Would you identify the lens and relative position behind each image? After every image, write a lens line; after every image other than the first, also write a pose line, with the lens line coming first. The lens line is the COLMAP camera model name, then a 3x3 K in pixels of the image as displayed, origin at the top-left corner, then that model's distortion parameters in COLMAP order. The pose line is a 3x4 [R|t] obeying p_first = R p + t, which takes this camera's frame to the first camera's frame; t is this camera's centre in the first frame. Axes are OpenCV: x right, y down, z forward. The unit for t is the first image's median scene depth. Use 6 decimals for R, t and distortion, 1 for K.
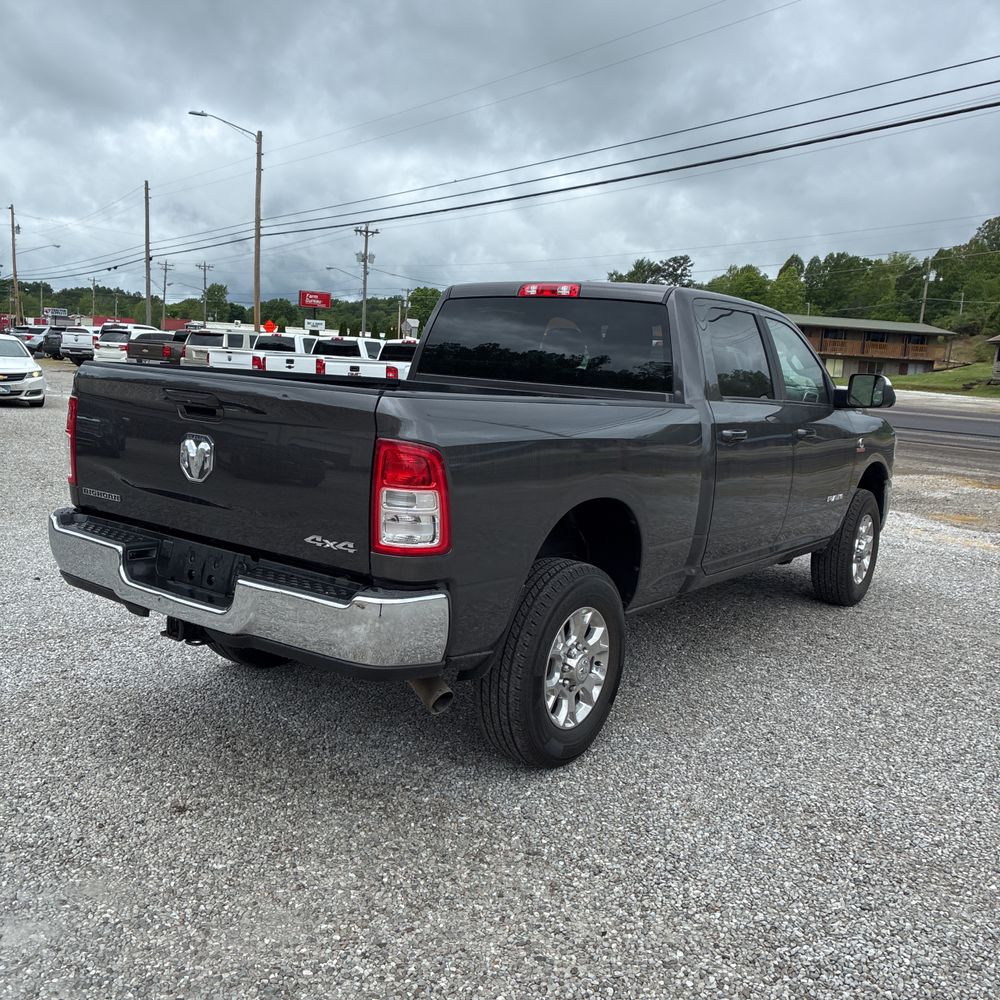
lens RADIAL K [[1039.7, 0, 464.7], [0, 1039.7, 498.4], [0, 0, 1]] dist [0.003114, 0.022905]
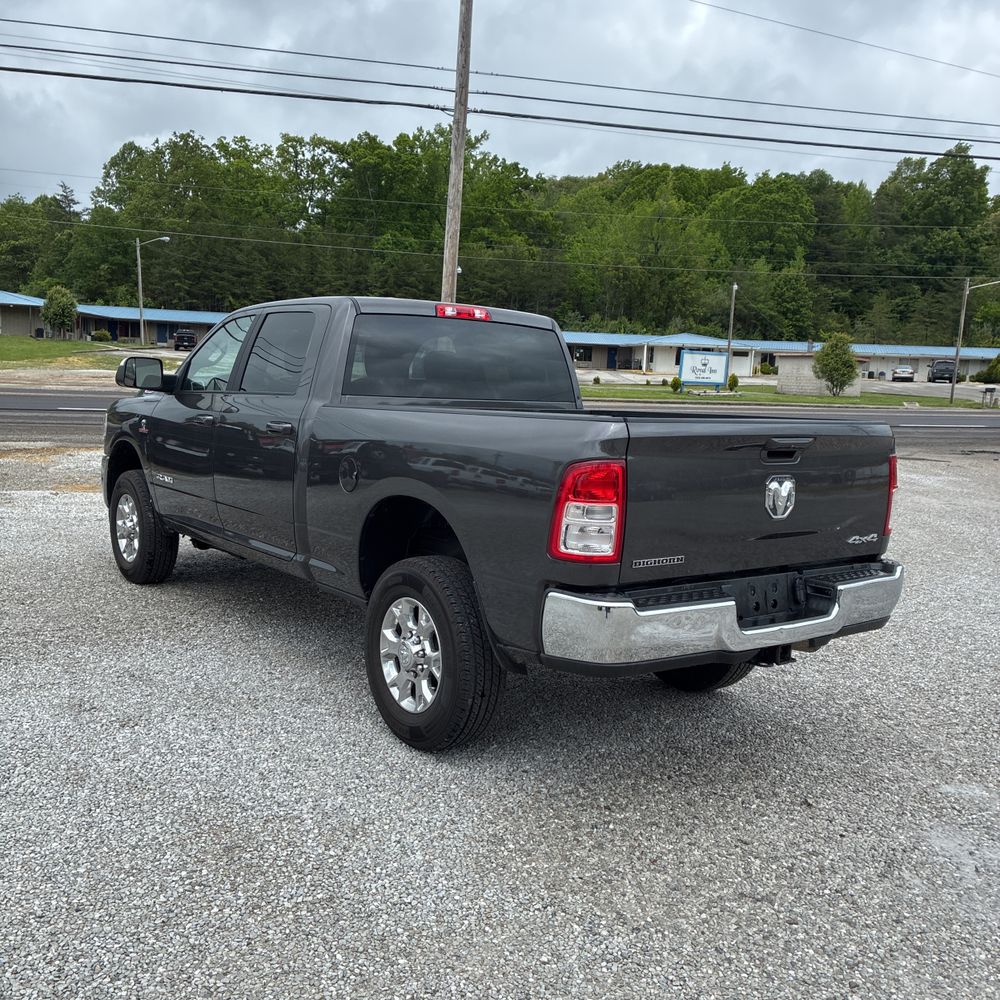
lens RADIAL K [[1032.5, 0, 500.0], [0, 1032.5, 500.0], [0, 0, 1]] dist [0.030059, -0.004705]
pose [[0.270729, -0.162480, 0.948845, -0.186388], [0.111369, 0.984321, 0.136779, -0.029558], [-0.956192, 0.068642, 0.284579, 0.131665]]
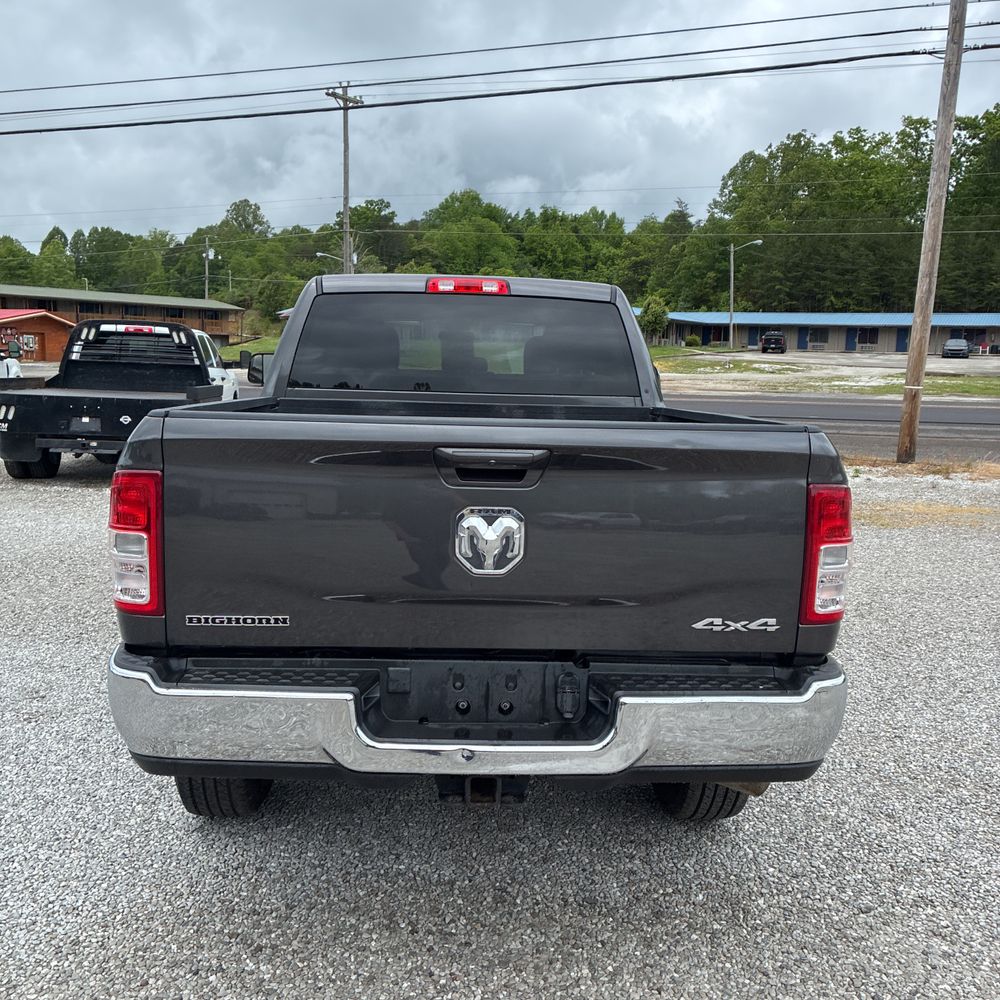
lens RADIAL K [[1032.5, 0, 500.0], [0, 1032.5, 500.0], [0, 0, 1]] dist [0.030059, -0.004705]
pose [[0.767861, -0.126861, 0.627929, -0.092507], [0.111124, 0.991713, 0.064469, -0.014923], [-0.630904, 0.020275, 0.775596, 0.062224]]
